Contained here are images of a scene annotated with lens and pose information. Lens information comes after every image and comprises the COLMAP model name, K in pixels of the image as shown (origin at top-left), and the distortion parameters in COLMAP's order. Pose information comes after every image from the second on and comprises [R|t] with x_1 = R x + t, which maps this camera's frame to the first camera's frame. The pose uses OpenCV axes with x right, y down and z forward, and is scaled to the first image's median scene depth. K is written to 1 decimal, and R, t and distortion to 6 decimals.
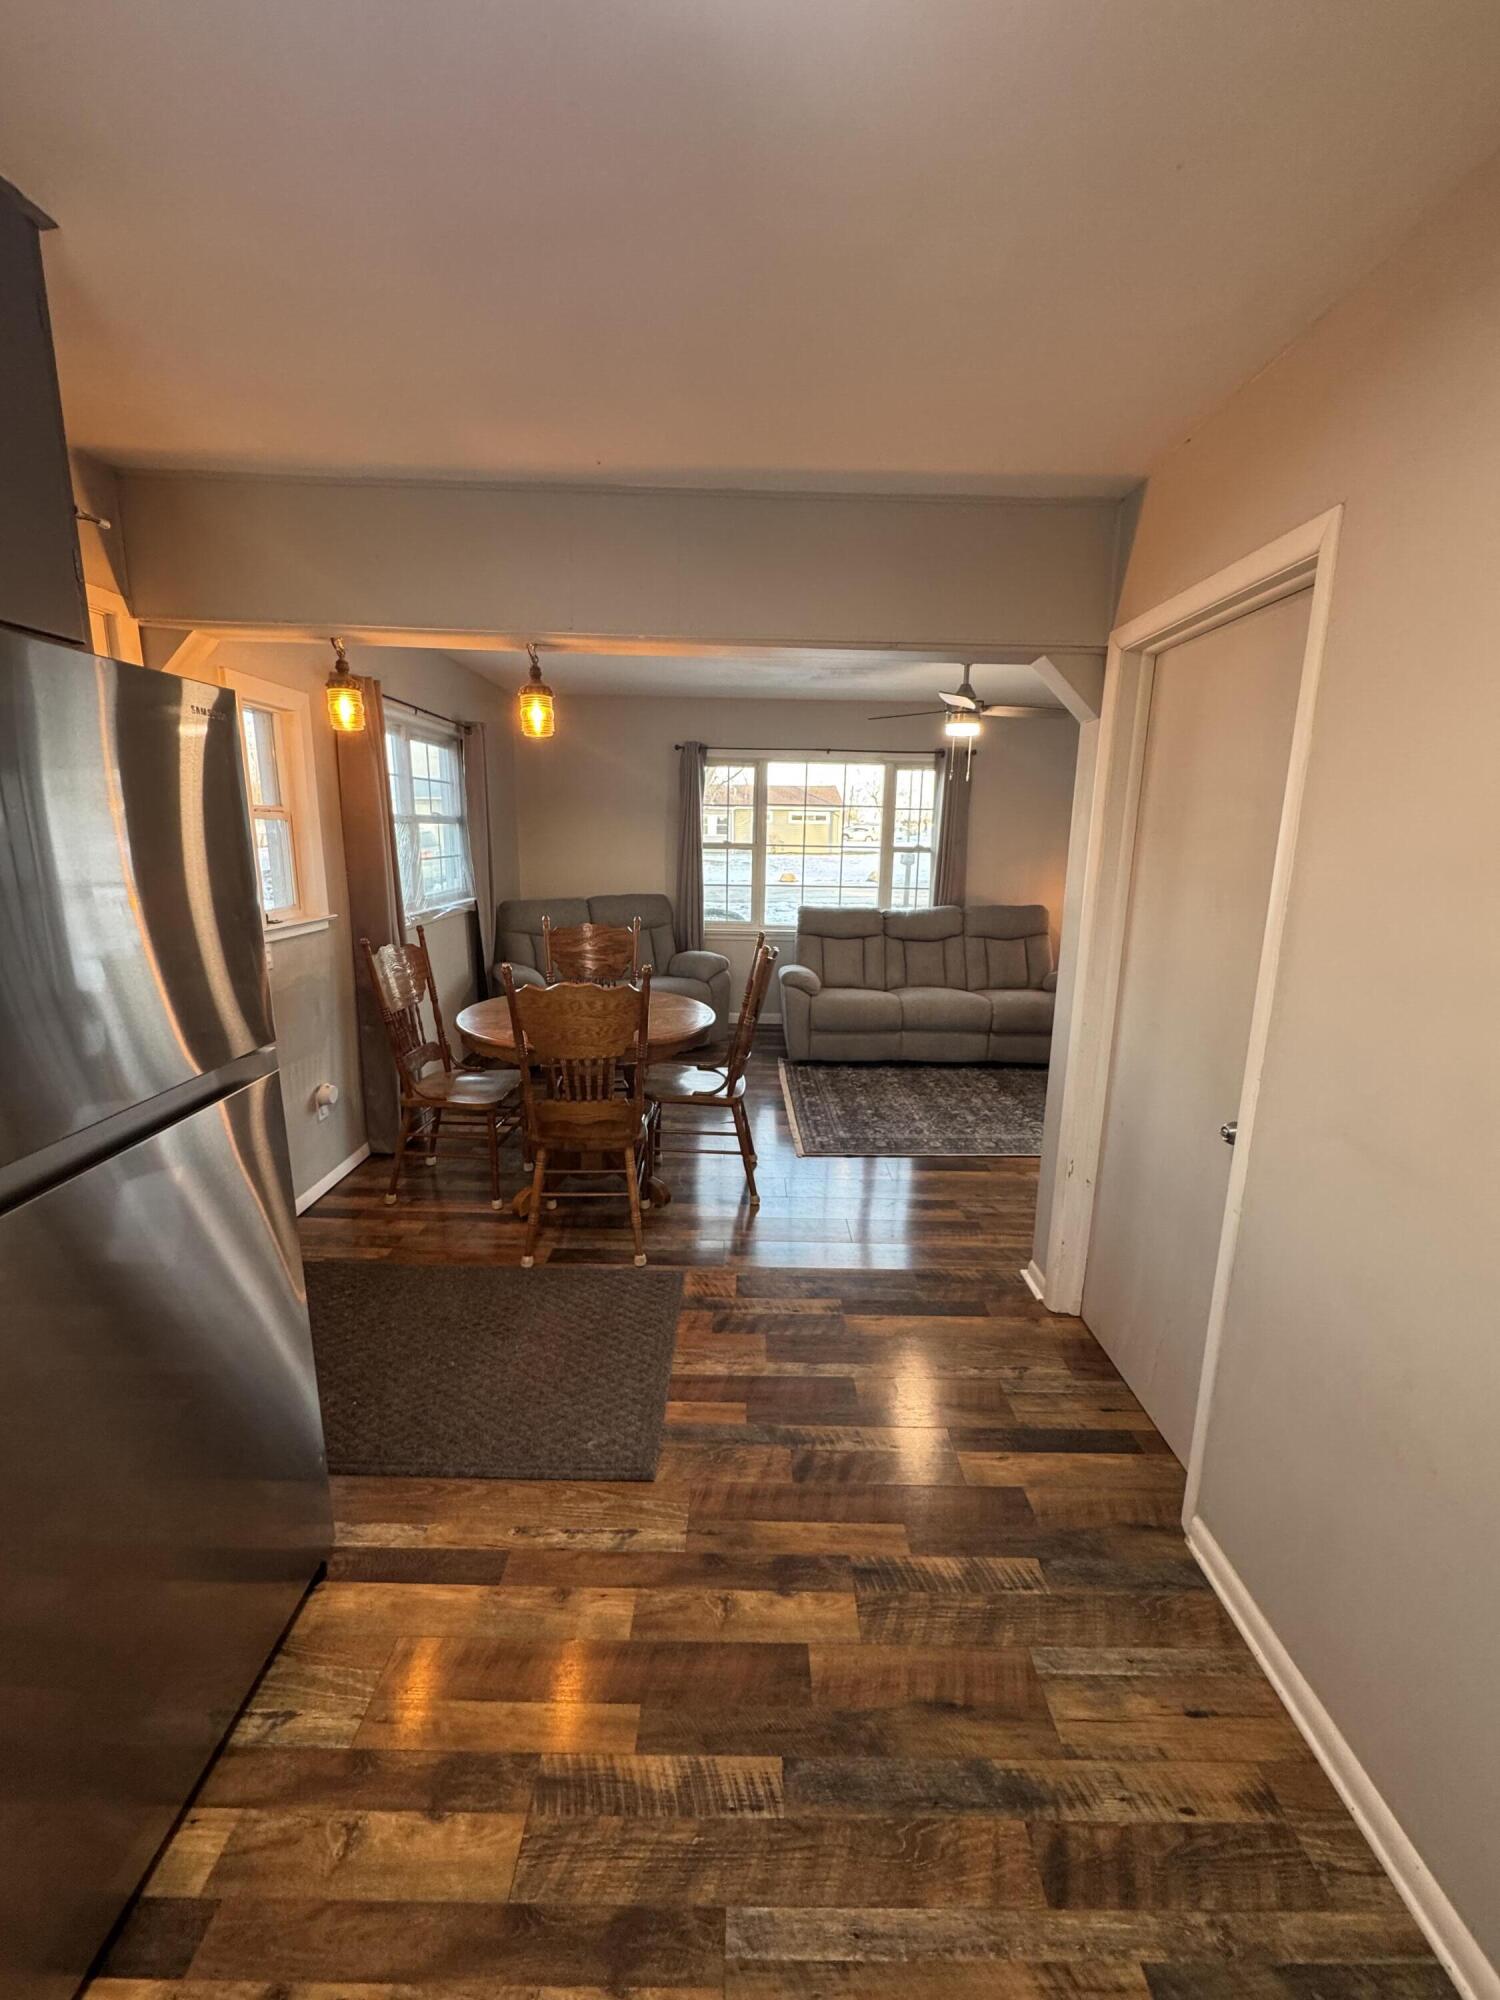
lens RADIAL K [[795.5, 0, 746.3], [0, 795.5, 1000.1], [0, 0, 1]] dist [-0.002086, -0.000464]
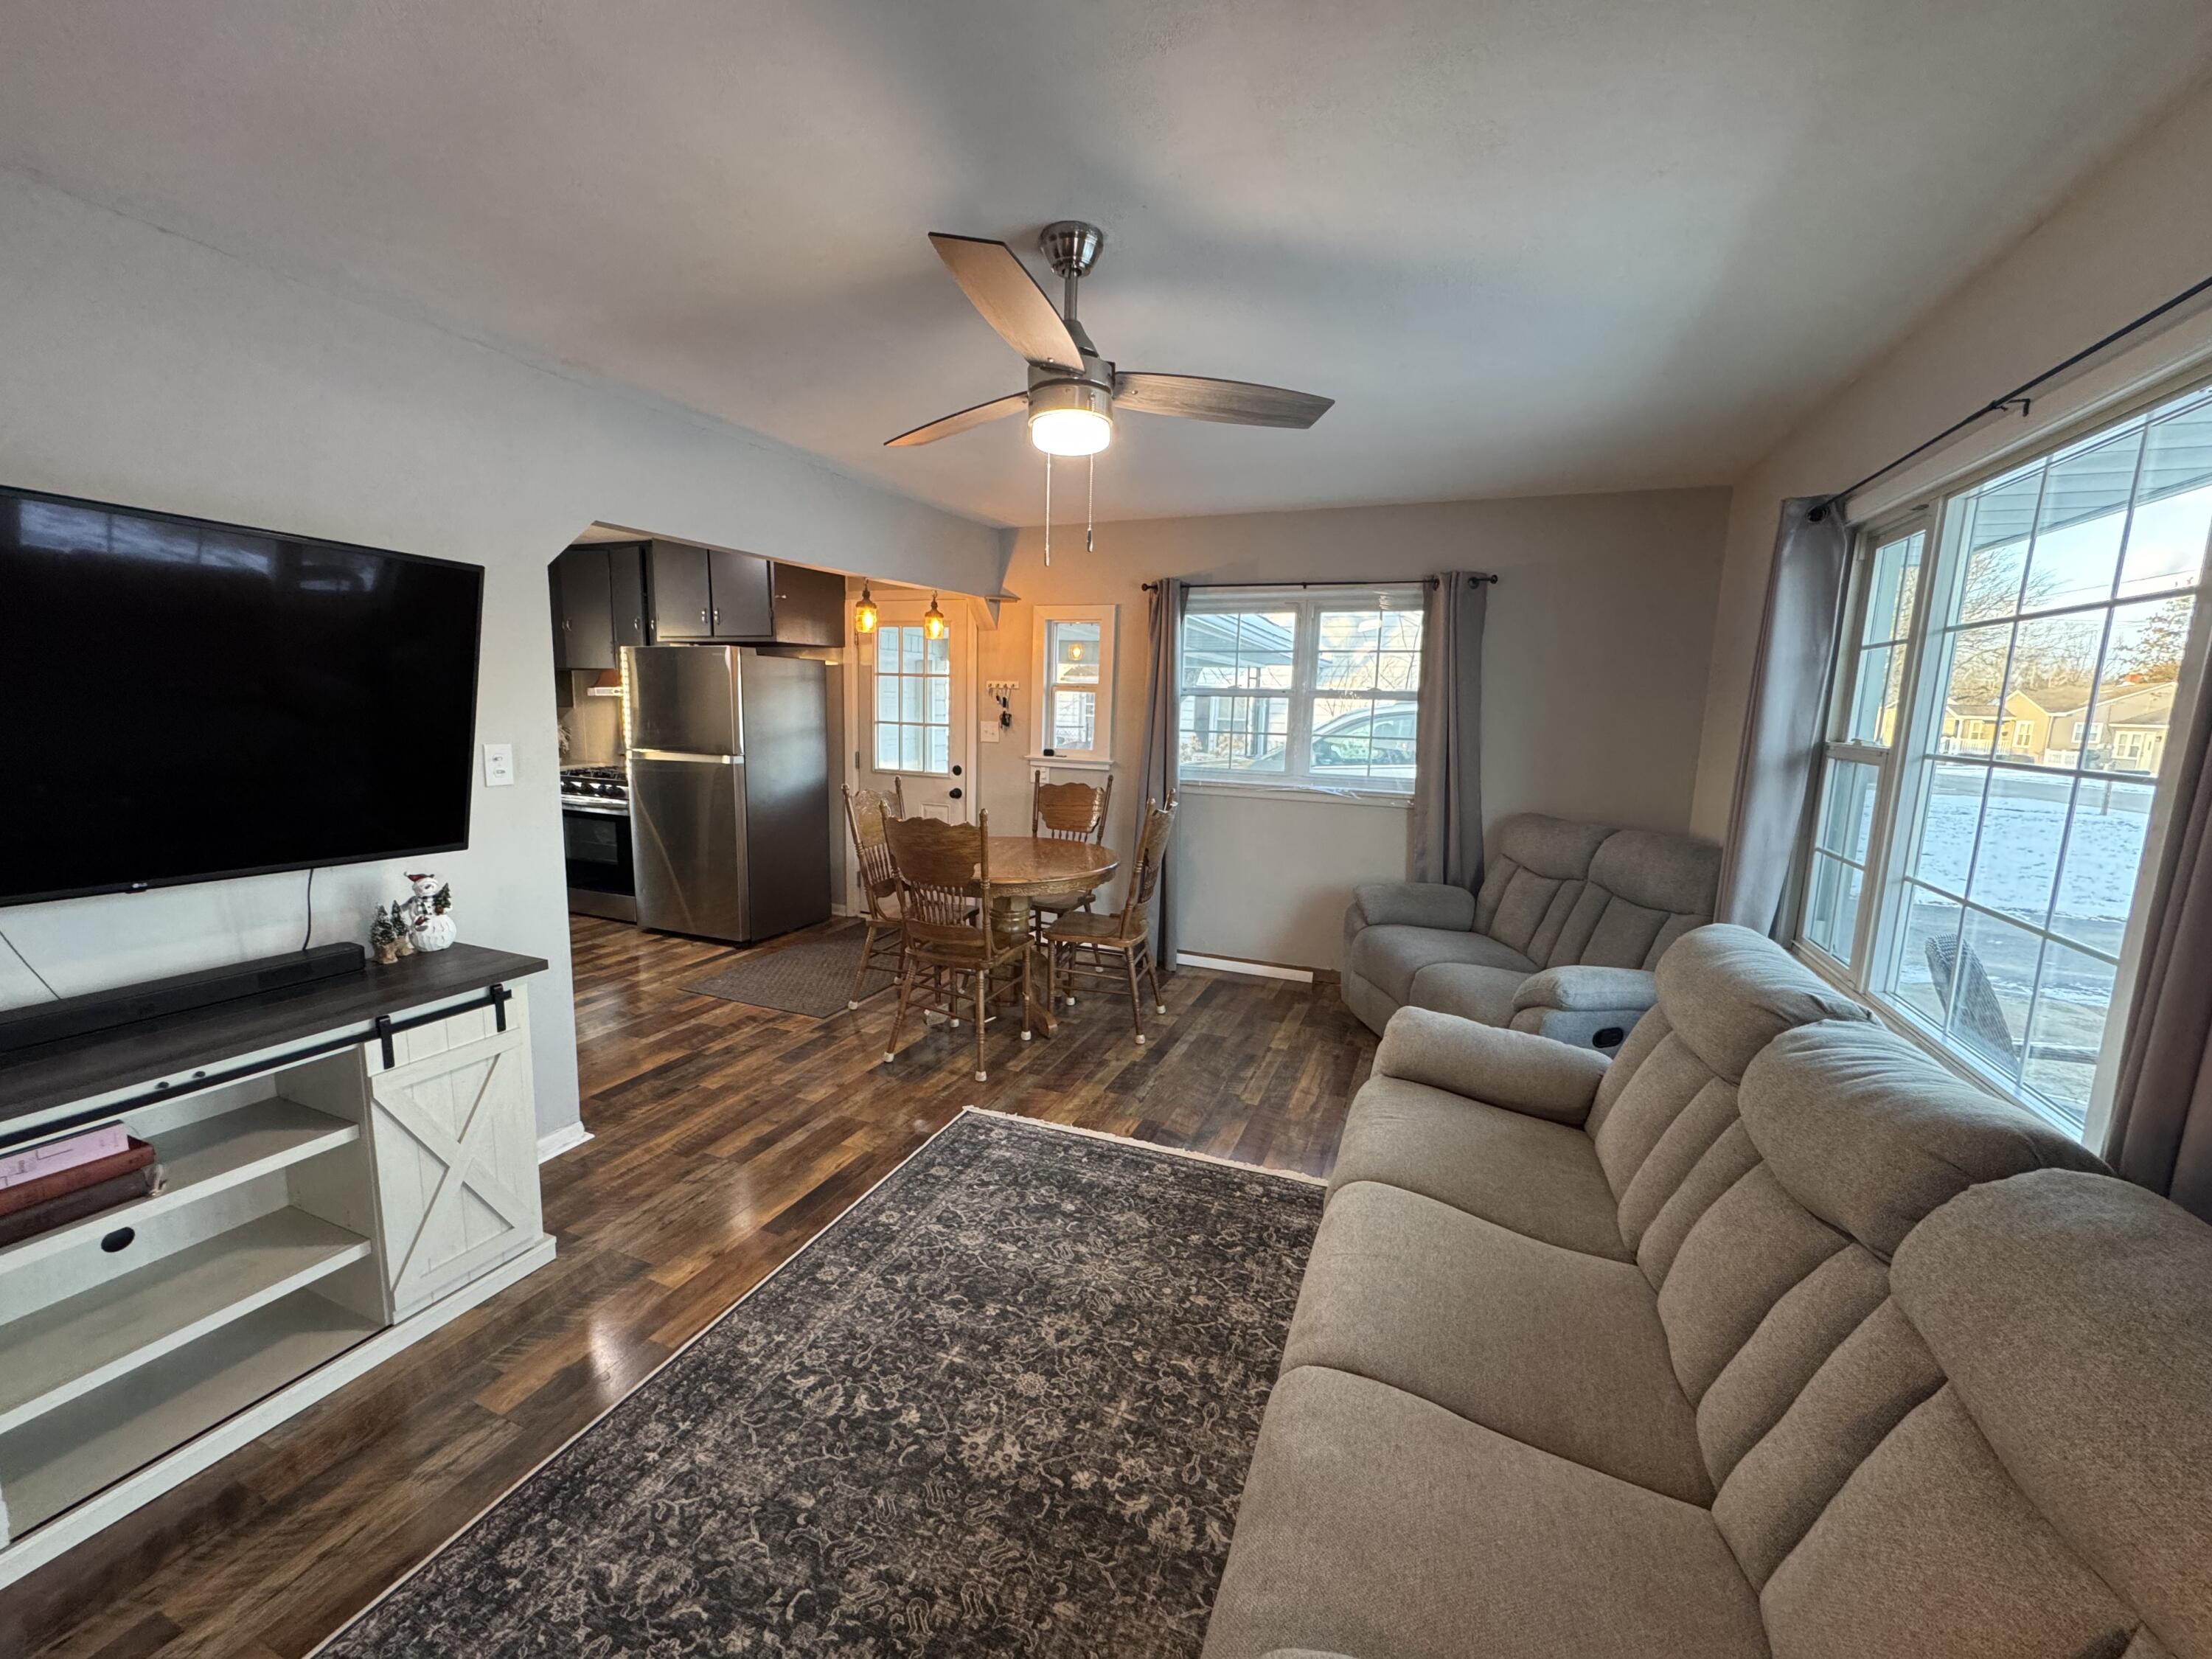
lens RADIAL K [[879.8, 0, 1106.4], [0, 879.8, 819.7], [0, 0, 1]] dist [-0.002086, -0.000464]
pose [[-0.380727, 0.100739, -0.919184, 0.579185], [-0.224866, 0.954121, 0.197707, -0.201810], [0.896929, 0.281966, -0.340607, 1.005477]]
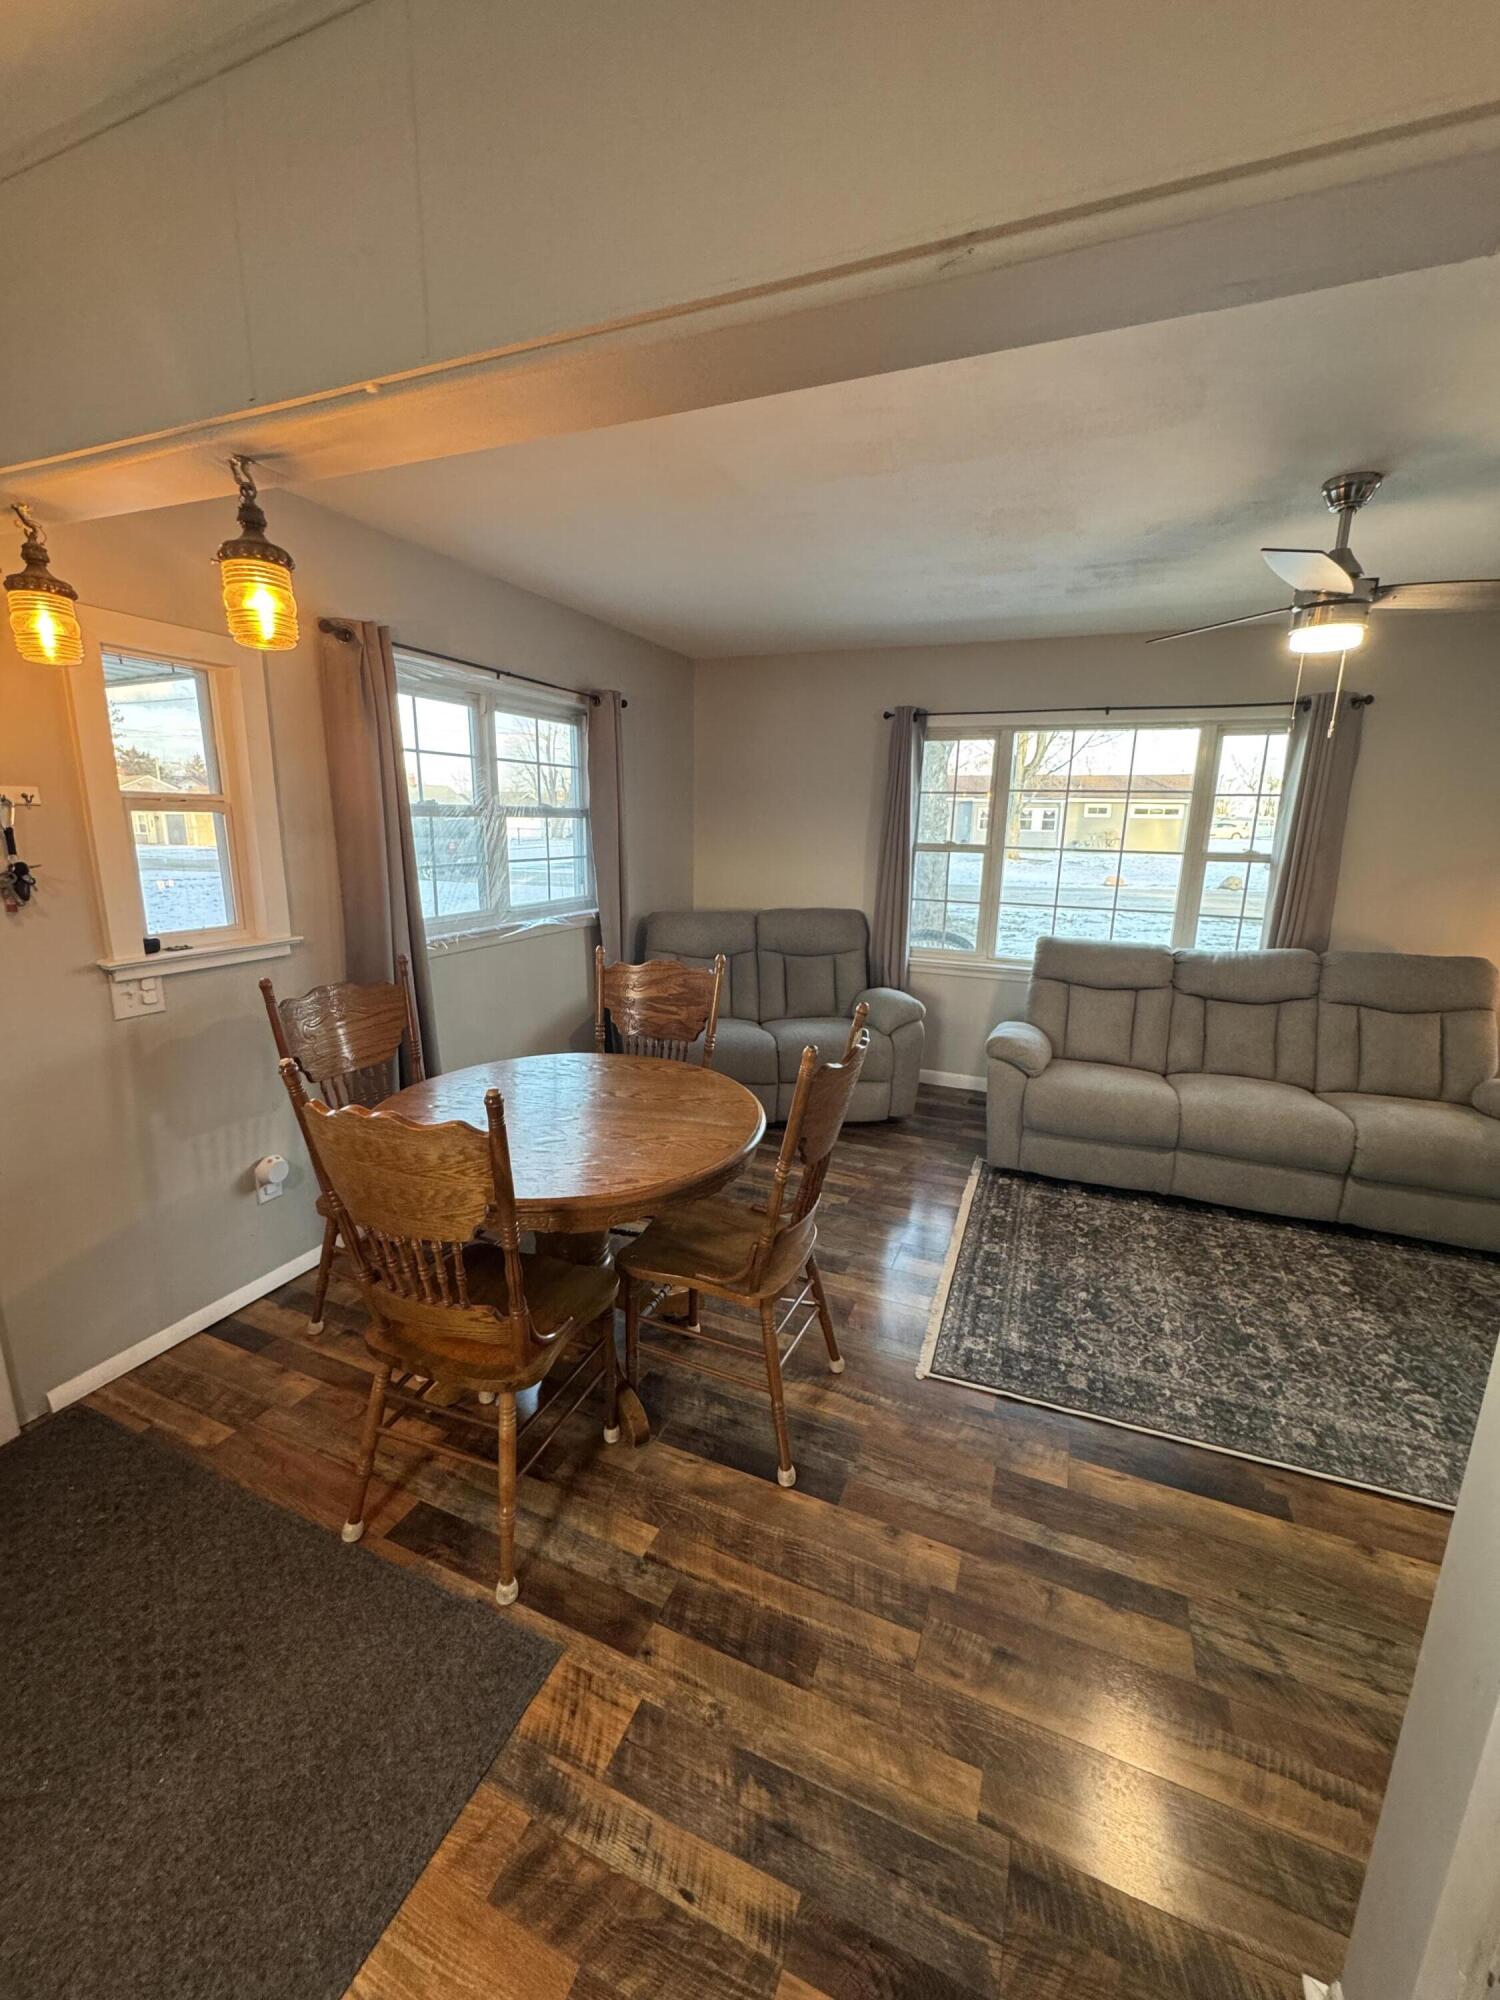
lens RADIAL K [[795.5, 0, 745.2], [0, 795.5, 998.4], [0, 0, 1]] dist [-0.002086, -0.000464]
pose [[0.921490, 0.085375, -0.378902, 0.111903], [-0.083552, 0.996276, 0.021286, -0.066073], [0.379308, 0.012043, 0.925192, 0.299681]]
